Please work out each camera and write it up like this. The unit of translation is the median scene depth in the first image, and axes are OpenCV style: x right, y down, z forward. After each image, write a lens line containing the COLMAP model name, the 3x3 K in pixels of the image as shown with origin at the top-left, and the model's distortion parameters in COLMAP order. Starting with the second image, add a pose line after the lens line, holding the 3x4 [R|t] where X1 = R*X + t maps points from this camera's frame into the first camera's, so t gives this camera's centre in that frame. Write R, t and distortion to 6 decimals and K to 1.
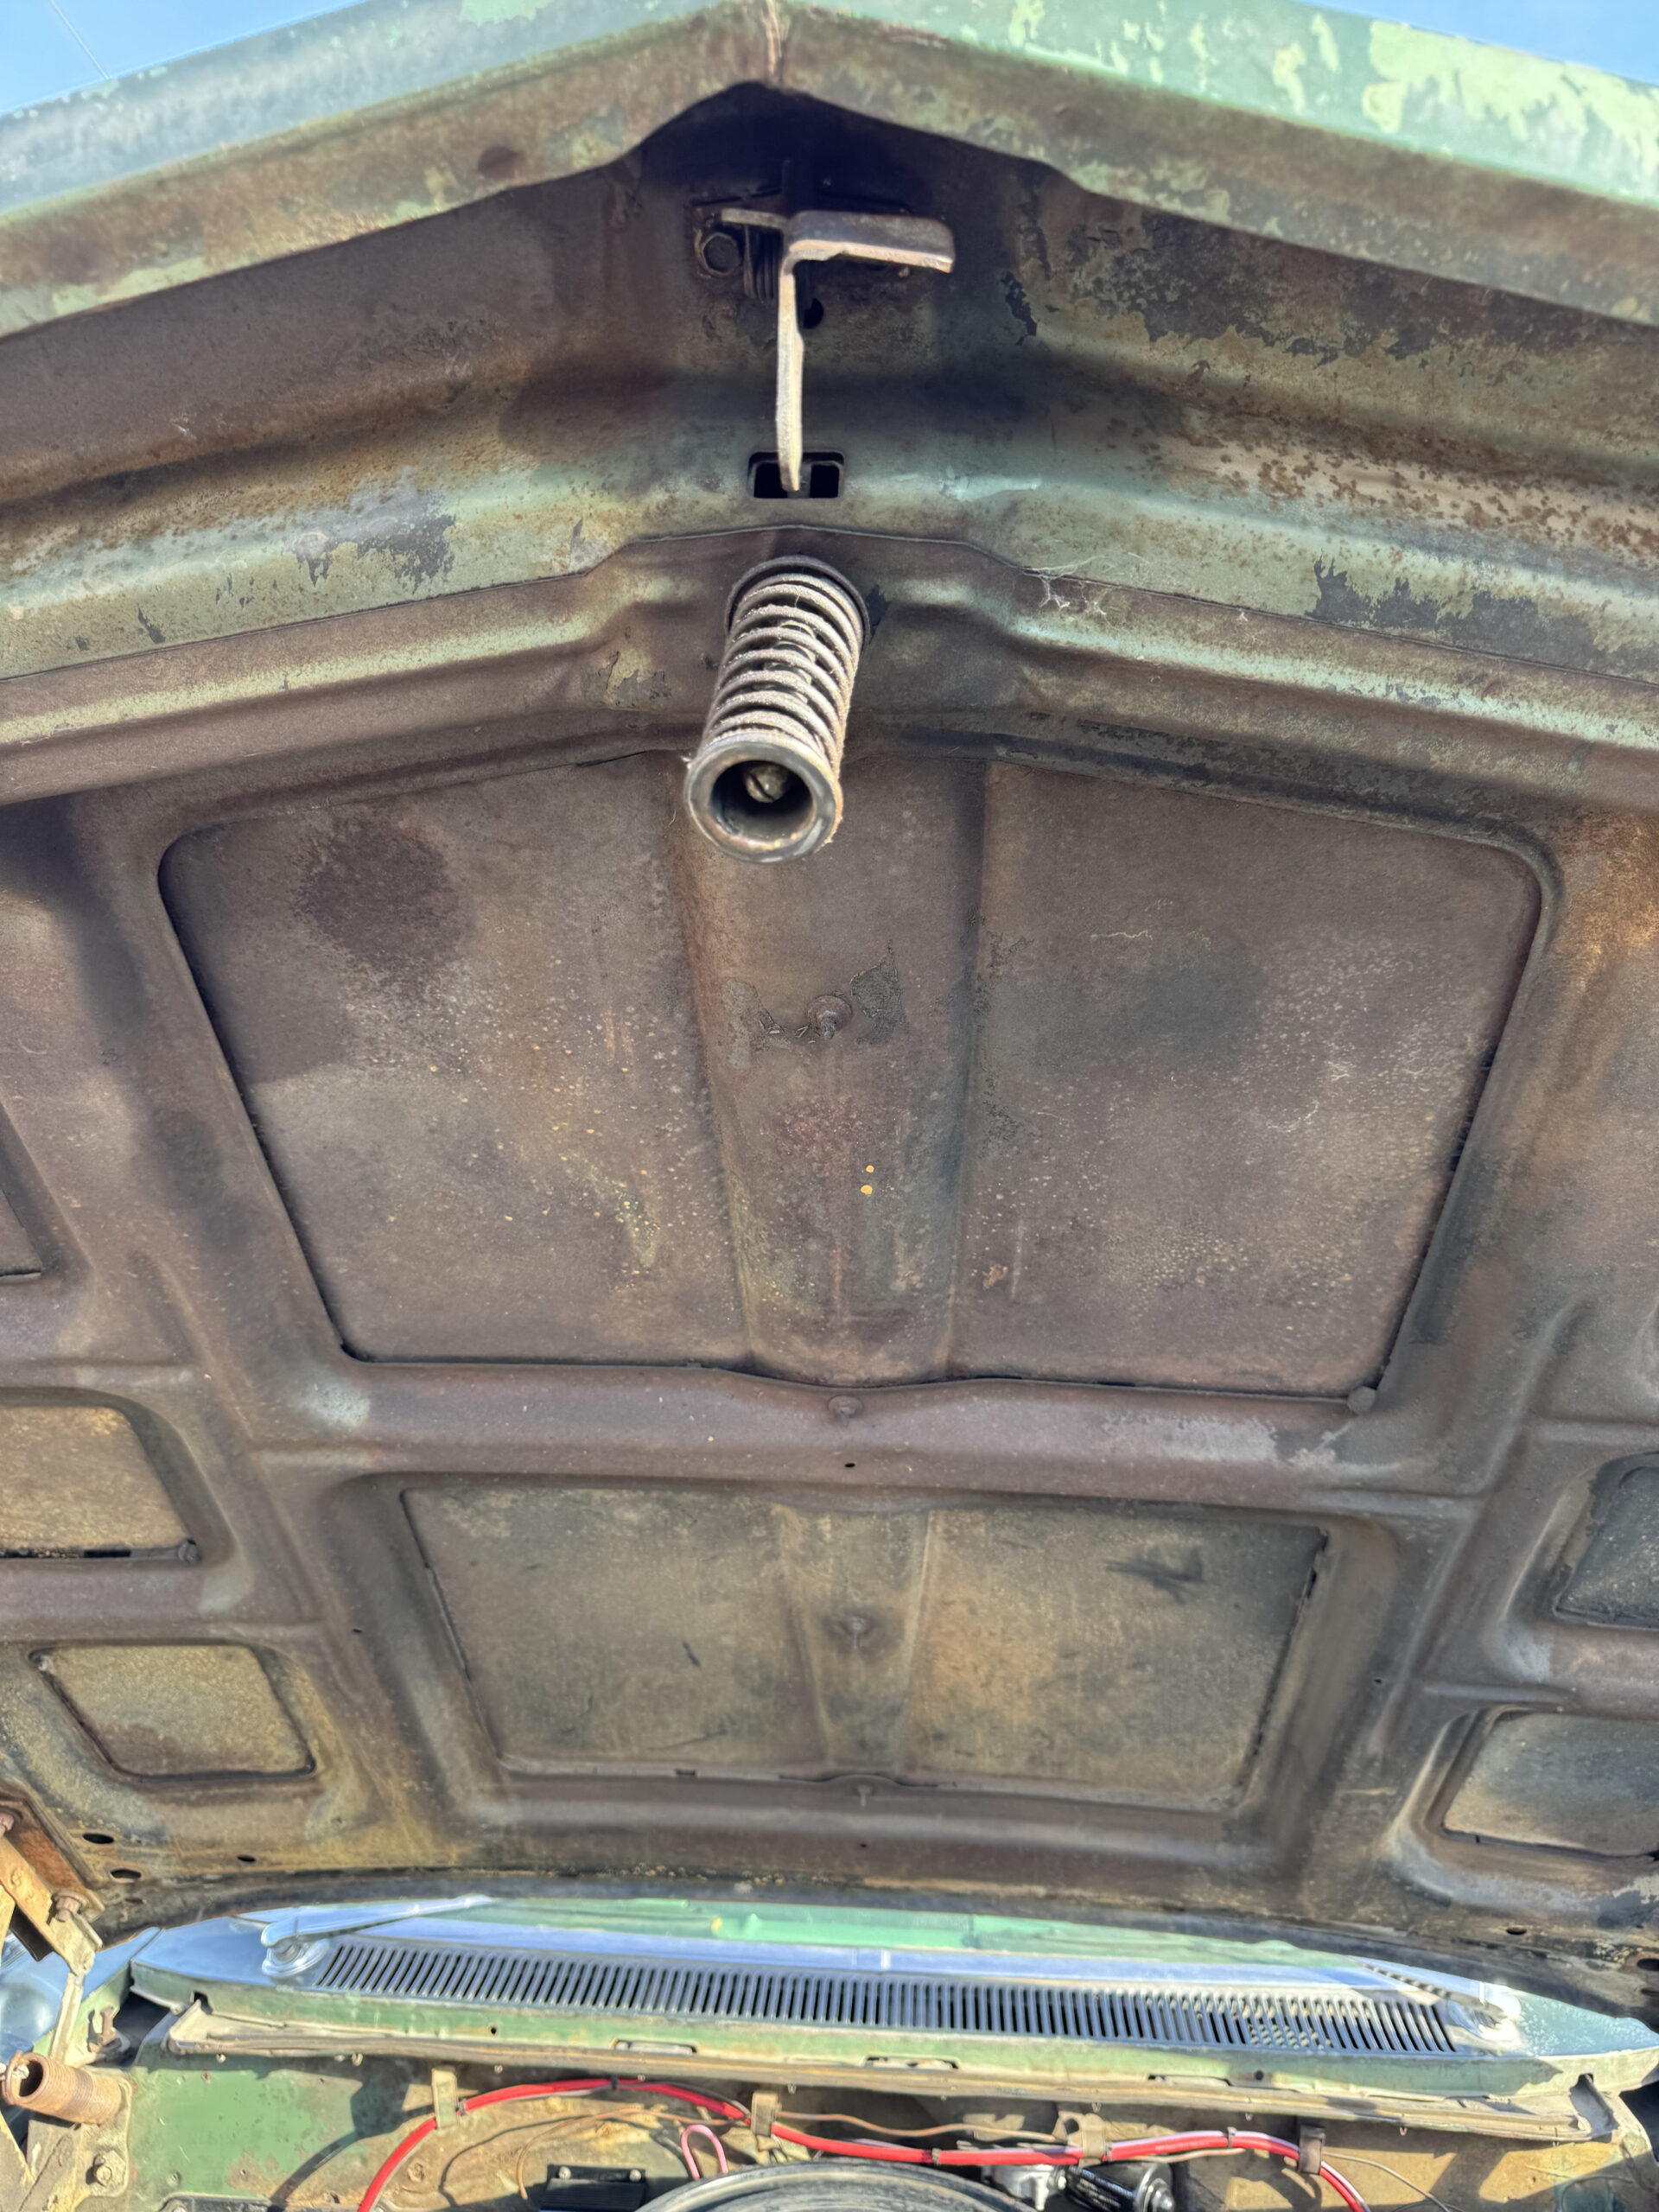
lens RADIAL K [[1583.5, 0, 827.0], [0, 1583.5, 1111.7], [0, 0, 1]] dist [0.006814, -0.015853]
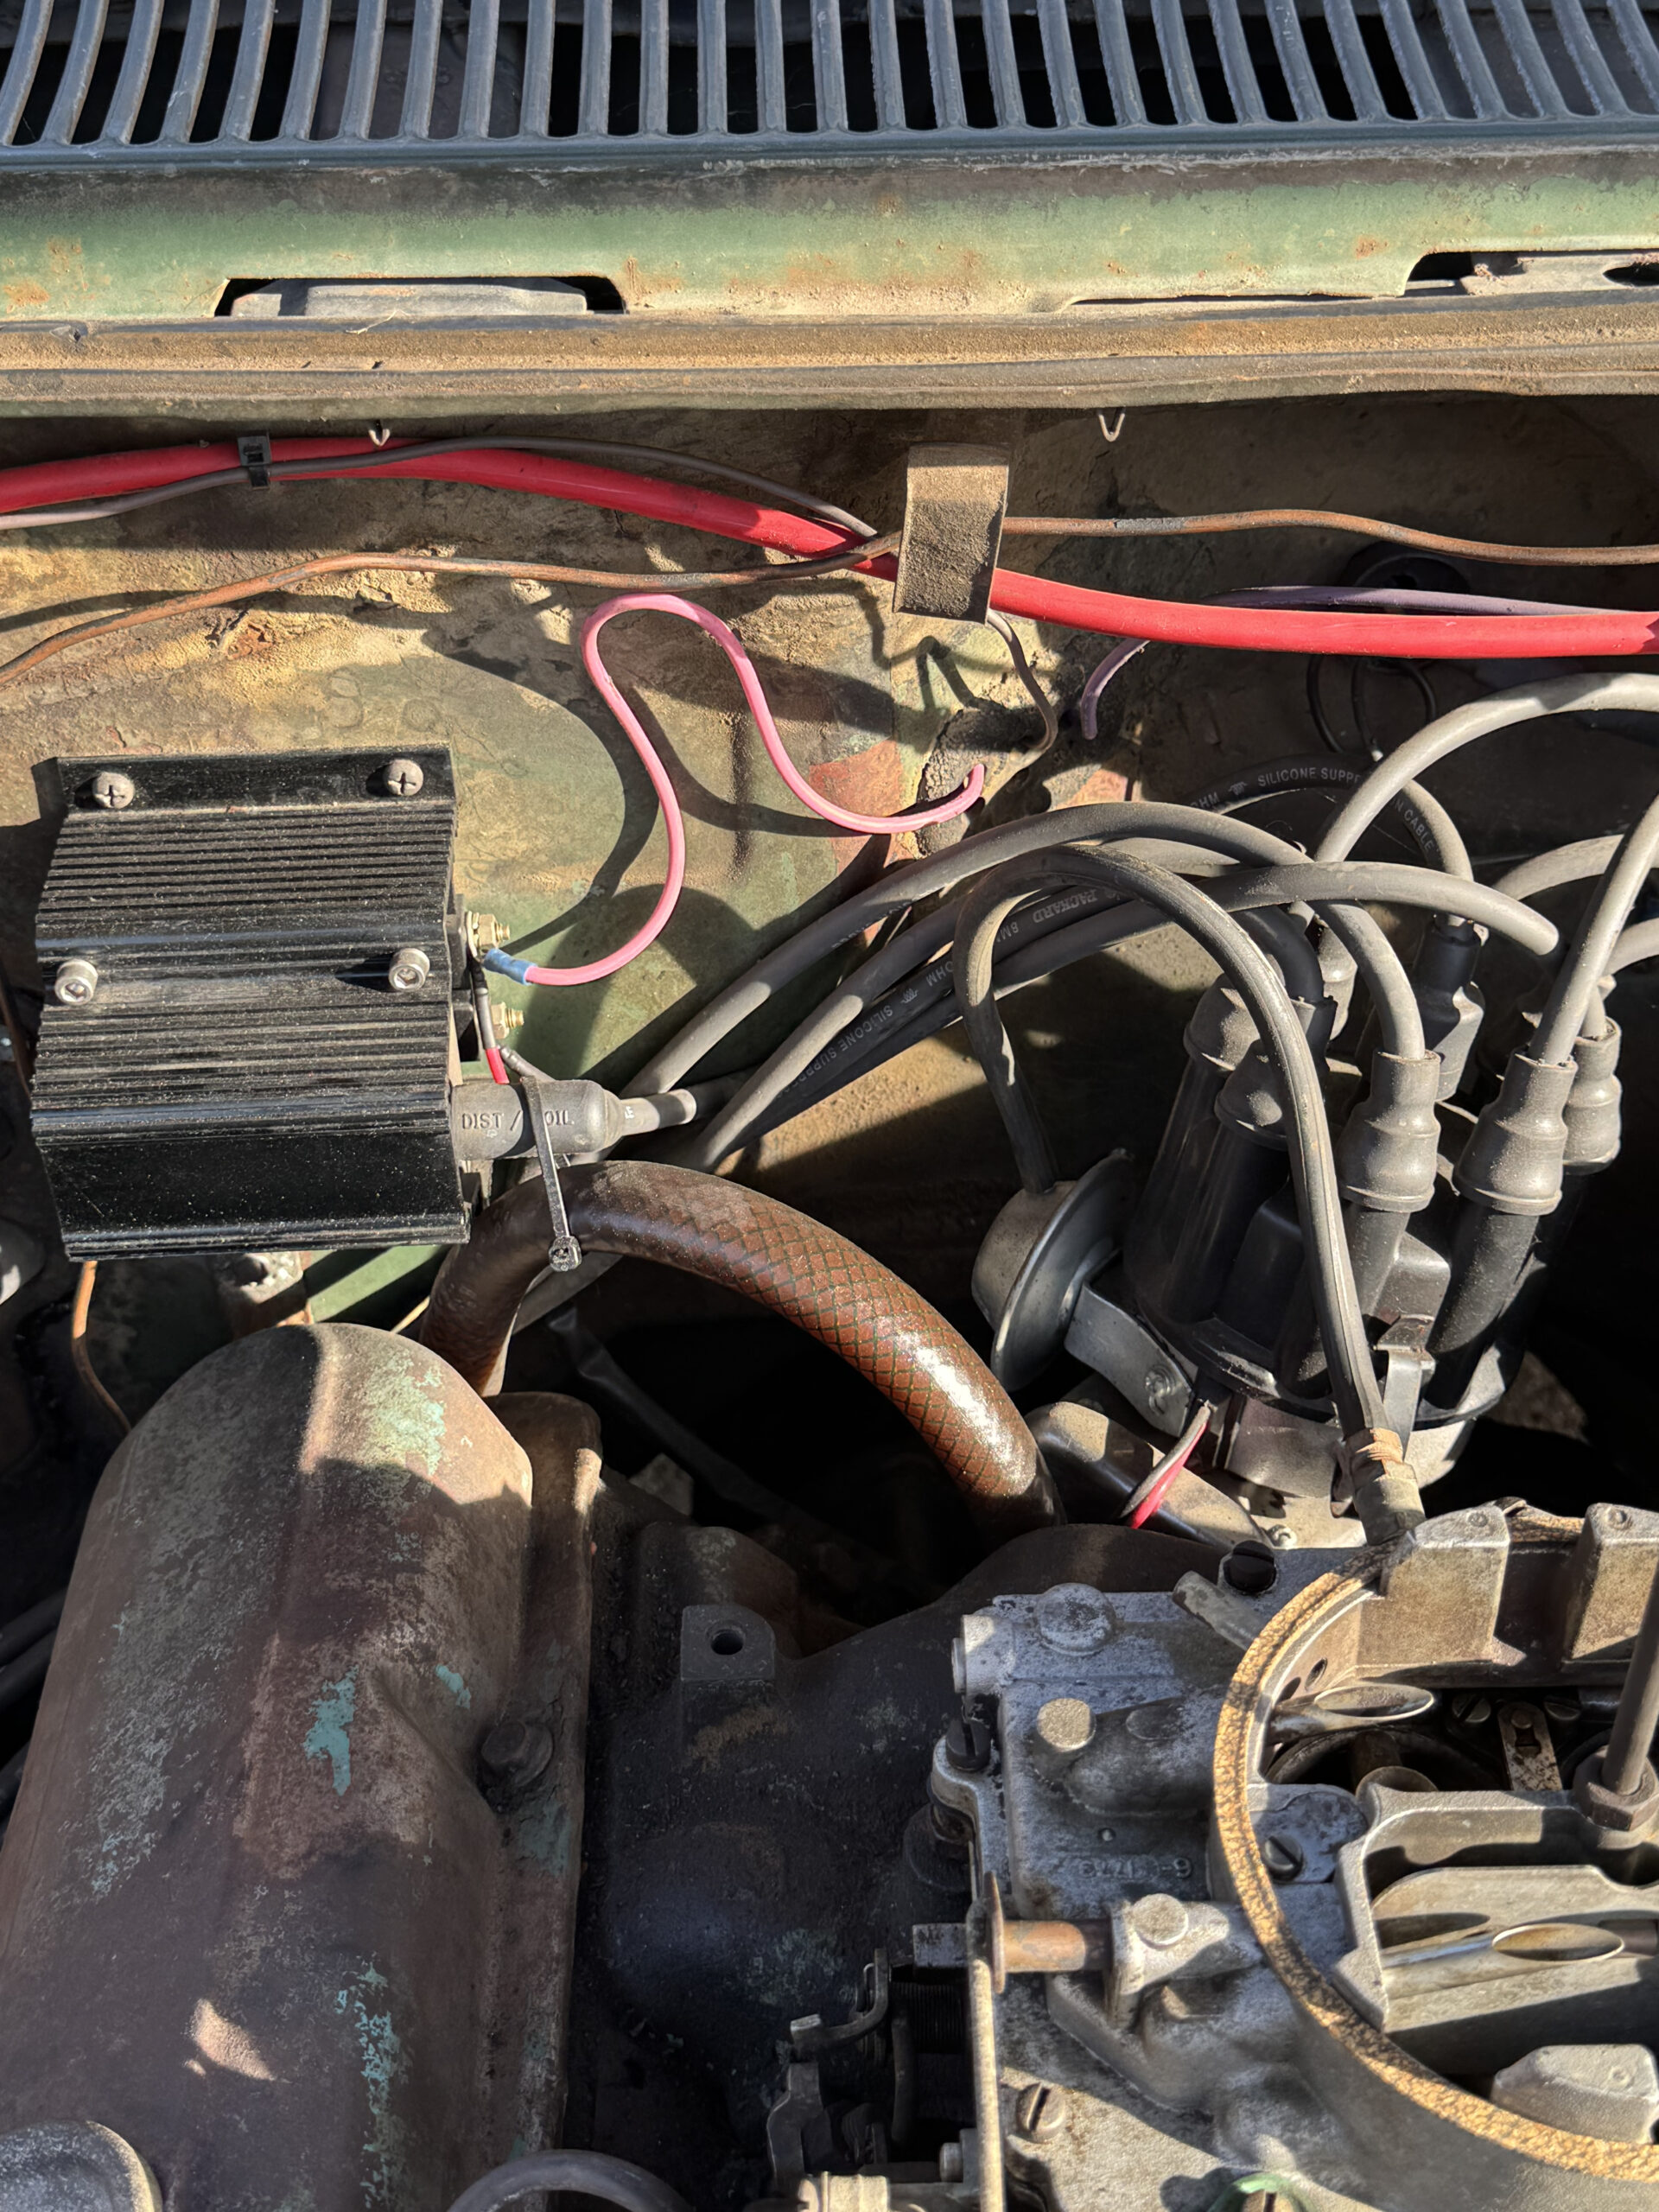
lens RADIAL K [[2773.8, 0, 839.2], [0, 2773.8, 1111.2], [0, 0, 1]] dist [0.064521, 0.000000]
pose [[0.994414, -0.089779, 0.055498, -0.081408], [0.022669, 0.695210, 0.718449, 0.393364], [-0.103084, -0.713178, 0.693362, 0.648482]]
